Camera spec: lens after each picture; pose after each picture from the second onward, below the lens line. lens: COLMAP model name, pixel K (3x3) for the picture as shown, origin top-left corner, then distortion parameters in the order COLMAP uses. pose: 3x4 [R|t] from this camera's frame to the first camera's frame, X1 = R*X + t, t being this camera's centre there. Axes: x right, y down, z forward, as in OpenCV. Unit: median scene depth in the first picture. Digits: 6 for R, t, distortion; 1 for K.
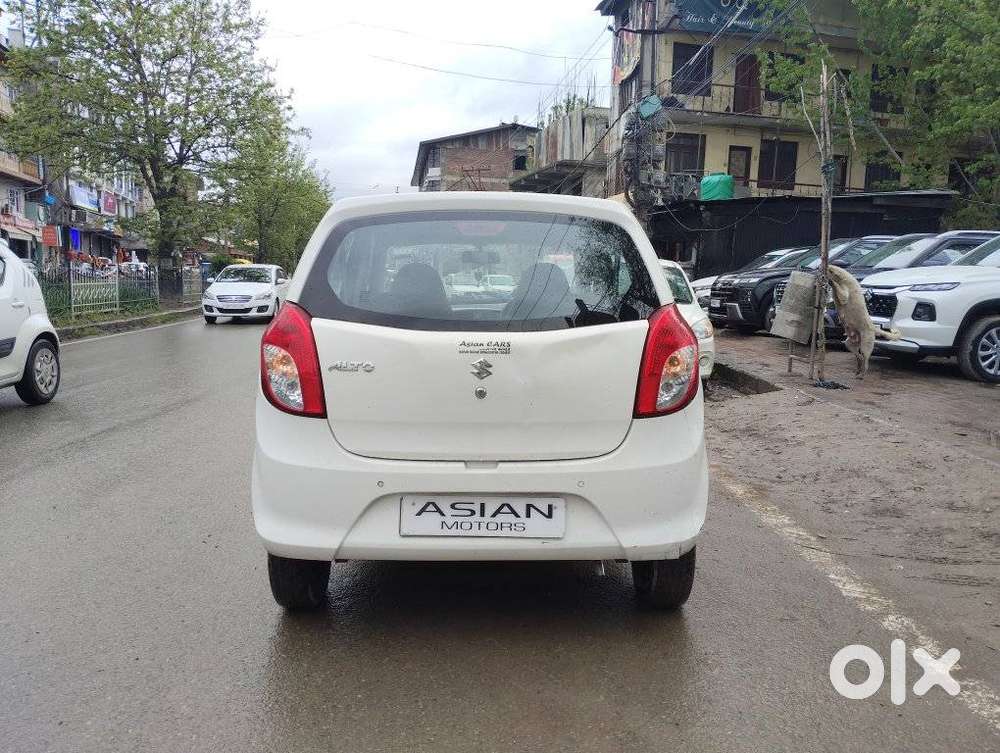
lens RADIAL K [[783.1, 0, 500.0], [0, 783.1, 376.5], [0, 0, 1]] dist [0.071967, -0.127281]
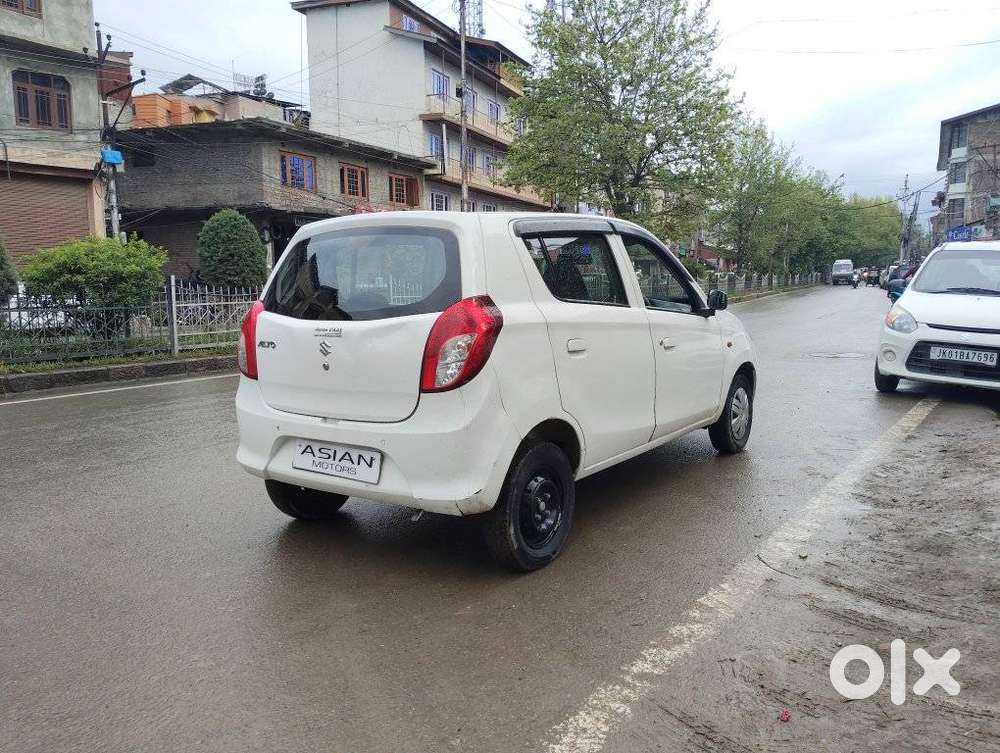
lens RADIAL K [[783.1, 0, 500.0], [0, 783.1, 376.5], [0, 0, 1]] dist [0.071967, -0.127281]
pose [[0.794610, 0.046803, -0.605314, 0.993027], [-0.048973, 0.998716, 0.012933, 0.006397], [0.605142, 0.019367, 0.795882, 0.110889]]
